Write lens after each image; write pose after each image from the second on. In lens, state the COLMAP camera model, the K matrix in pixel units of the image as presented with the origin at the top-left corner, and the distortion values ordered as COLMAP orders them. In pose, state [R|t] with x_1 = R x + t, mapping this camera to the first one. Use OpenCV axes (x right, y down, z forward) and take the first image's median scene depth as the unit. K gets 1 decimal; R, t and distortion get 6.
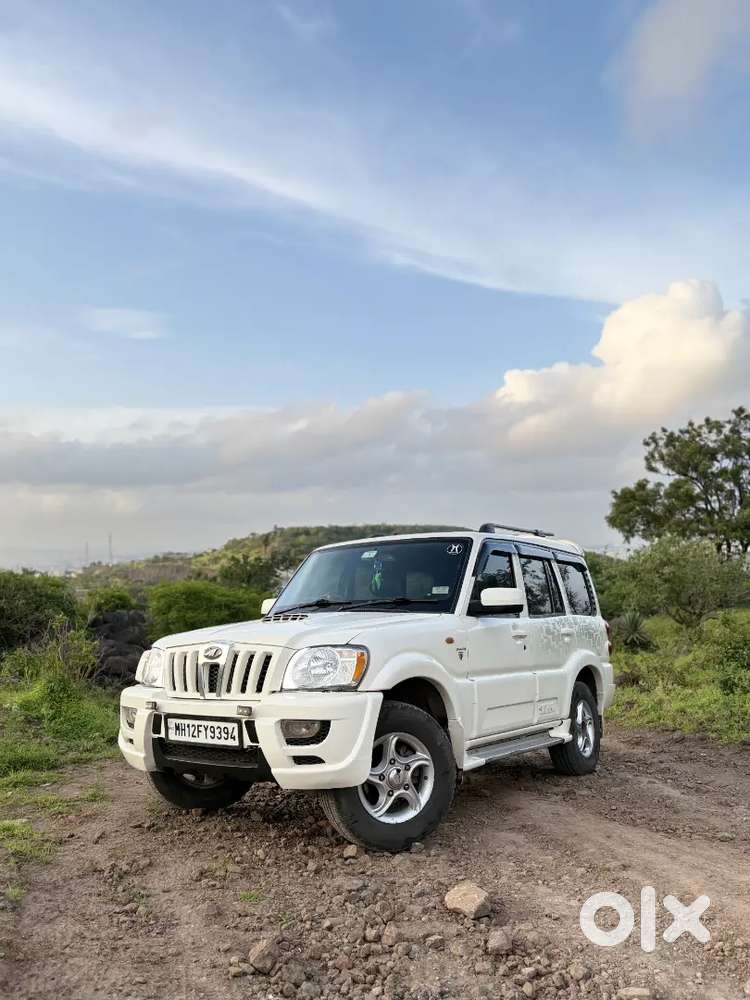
lens RADIAL K [[791.8, 0, 375.0], [0, 791.8, 500.0], [0, 0, 1]] dist [0.034396, 0.012587]
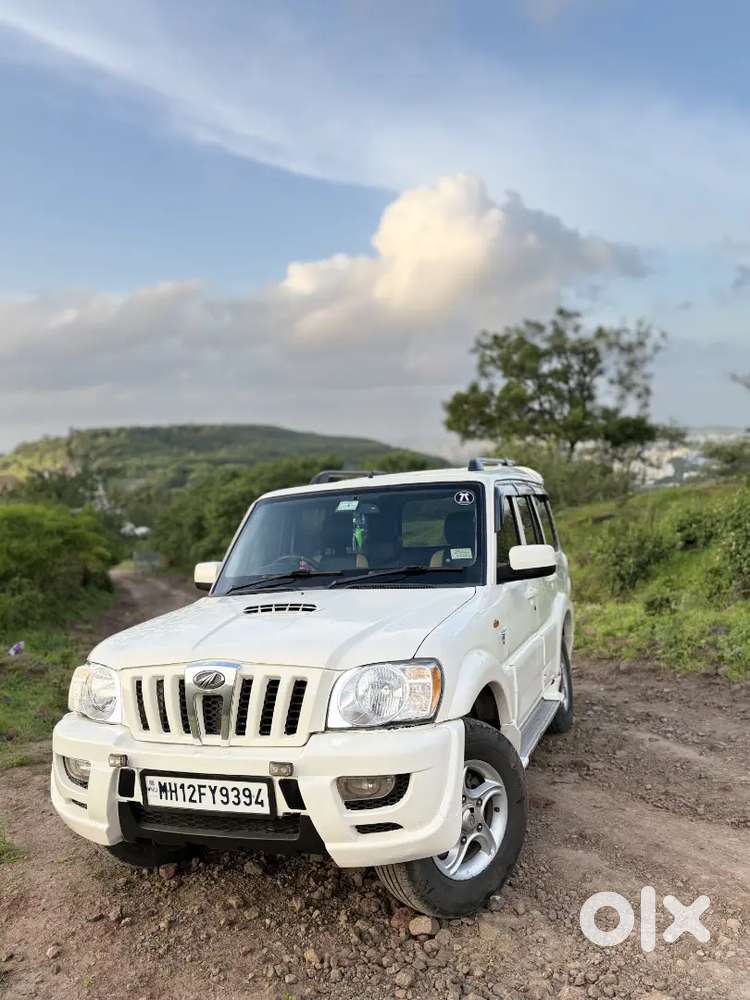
lens RADIAL K [[791.8, 0, 375.0], [0, 791.8, 500.0], [0, 0, 1]] dist [0.034396, 0.012587]
pose [[0.972547, -0.041201, 0.229028, -0.218044], [0.011729, 0.991629, 0.128584, -0.050898], [-0.232409, -0.122367, 0.964890, 0.317666]]
